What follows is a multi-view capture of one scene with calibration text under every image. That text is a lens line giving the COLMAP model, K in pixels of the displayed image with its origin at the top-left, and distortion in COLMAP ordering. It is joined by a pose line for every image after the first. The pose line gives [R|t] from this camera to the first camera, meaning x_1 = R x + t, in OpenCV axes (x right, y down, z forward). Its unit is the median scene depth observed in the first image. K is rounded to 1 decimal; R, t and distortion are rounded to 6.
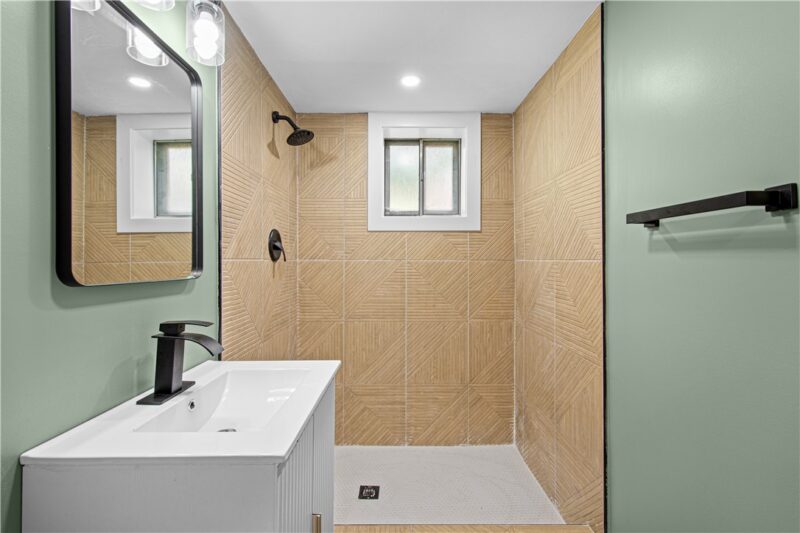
lens RADIAL K [[351.0, 0, 399.7], [0, 351.0, 262.4], [0, 0, 1]] dist [0.003782, -0.000695]
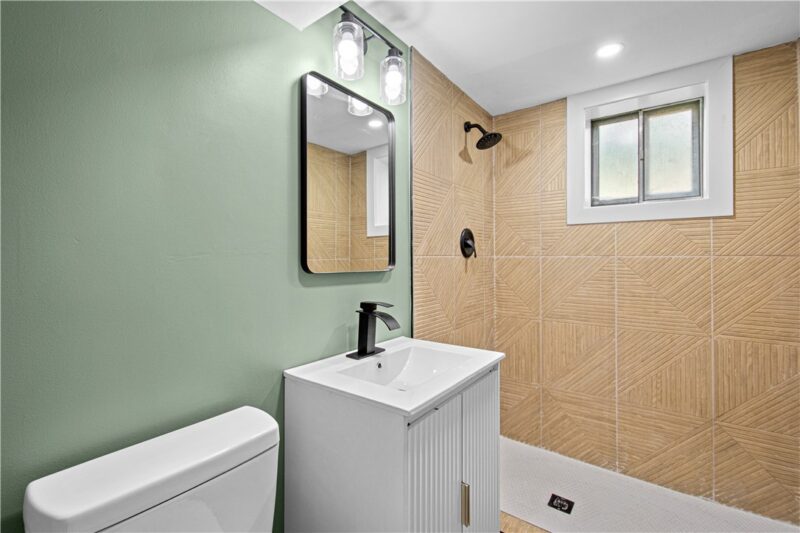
lens RADIAL K [[355.1, 0, 401.3], [0, 355.1, 258.6], [0, 0, 1]] dist [-0.001199, -0.000394]
pose [[0.797904, -0.000214, -0.602785, 0.125220], [-0.000333, 1.000000, -0.000796, 0.000664], [0.602785, 0.000835, 0.797903, -0.010339]]
